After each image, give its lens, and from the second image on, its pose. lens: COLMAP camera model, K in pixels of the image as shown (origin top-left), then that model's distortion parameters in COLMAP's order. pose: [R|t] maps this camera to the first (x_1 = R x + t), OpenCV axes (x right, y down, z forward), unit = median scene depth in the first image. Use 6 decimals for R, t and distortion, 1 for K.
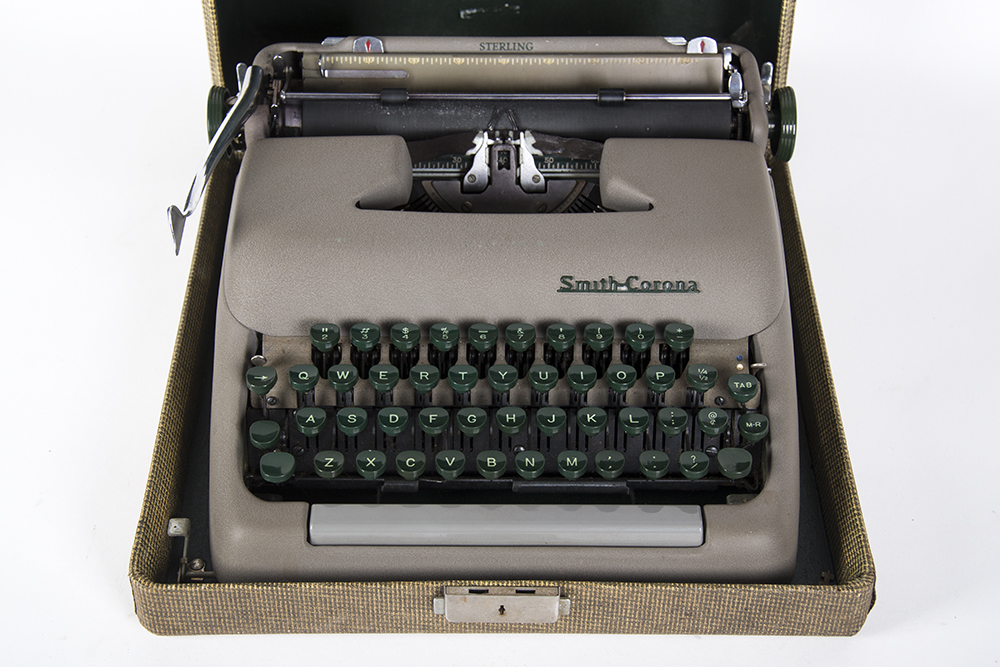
lens RADIAL K [[1670.1, 0, 501.1], [0, 1670.1, 331.6], [0, 0, 1]] dist [0.198638, 0.000000]
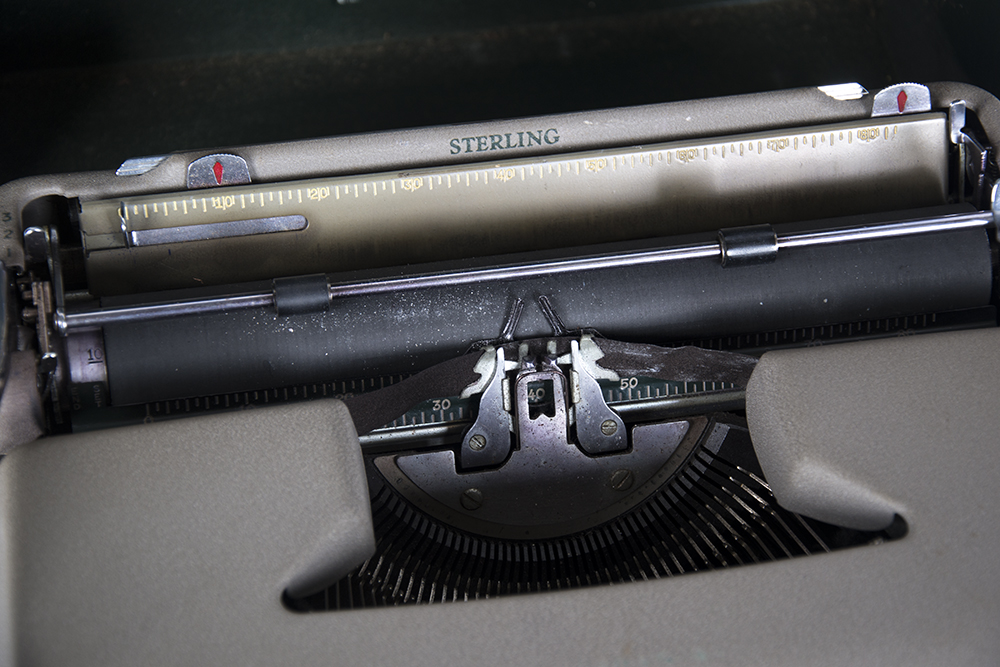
lens RADIAL K [[2518.4, 0, 499.7], [0, 2518.4, 335.6], [0, 0, 1]] dist [0.451698, 0.000000]
pose [[0.984080, -0.114851, 0.135631, -0.106949], [0.097442, 0.986887, 0.128685, -0.216118], [-0.148632, -0.113420, 0.982367, 0.291933]]
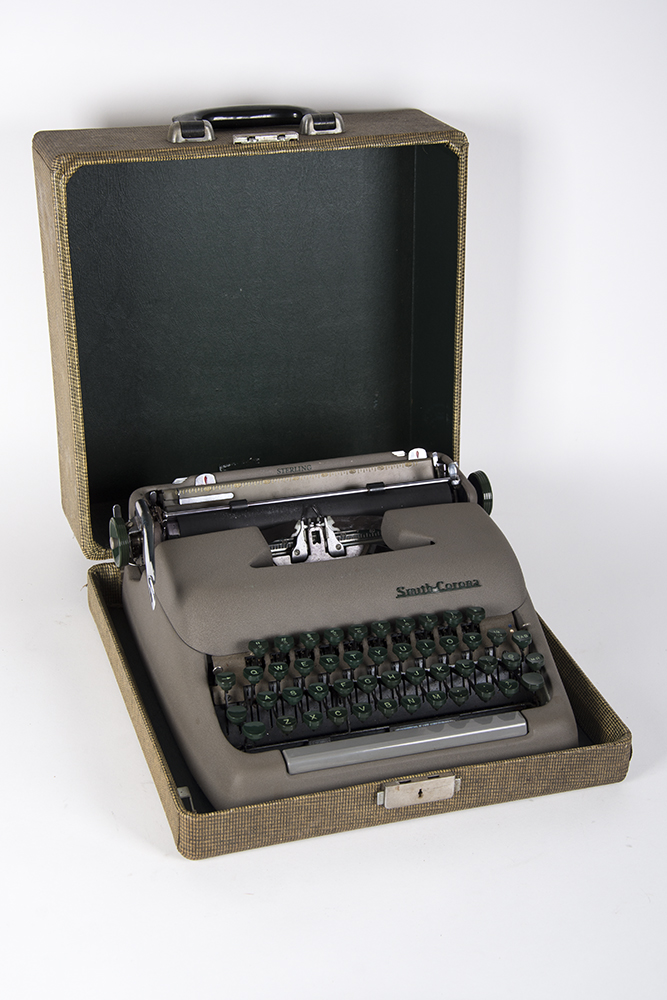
lens RADIAL K [[1767.6, 0, 333.2], [0, 1767.6, 500.8], [0, 0, 1]] dist [0.282562, 0.000000]
pose [[0.948615, -0.122007, 0.291967, -0.443560], [0.188949, 0.958529, -0.213355, 0.207185], [-0.253828, 0.257558, 0.932328, -0.487864]]
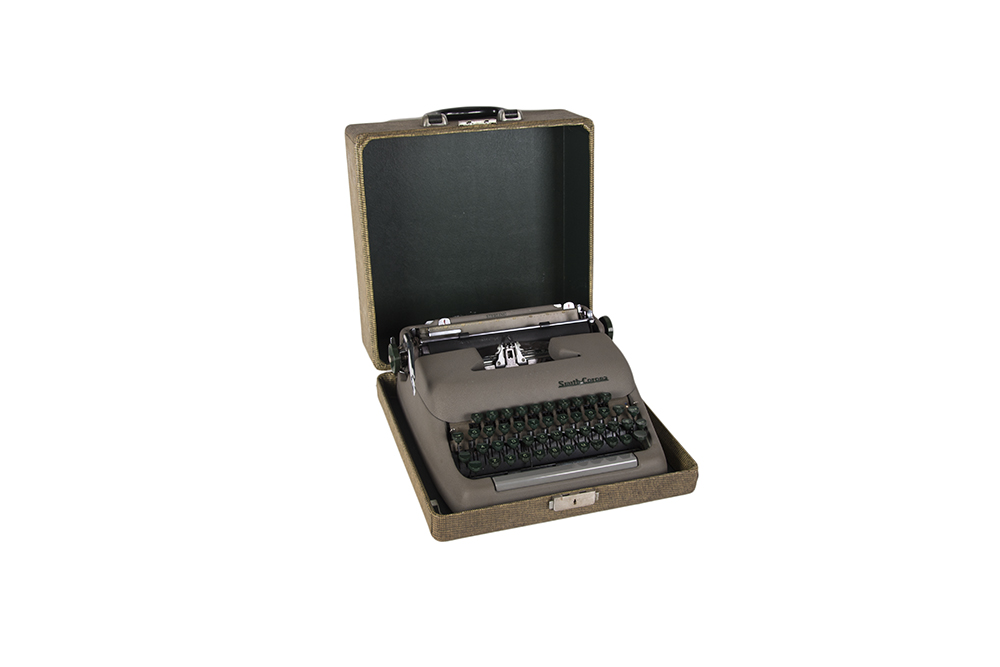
lens RADIAL K [[963.9, 0, 500.5], [0, 963.9, 330.5], [0, 0, 1]] dist [-0.064594, 0.000000]
pose [[0.951349, -0.127489, 0.280504, -0.417879], [0.199885, 0.948182, -0.246977, 0.221045], [-0.234482, 0.291030, 0.927534, -0.358890]]
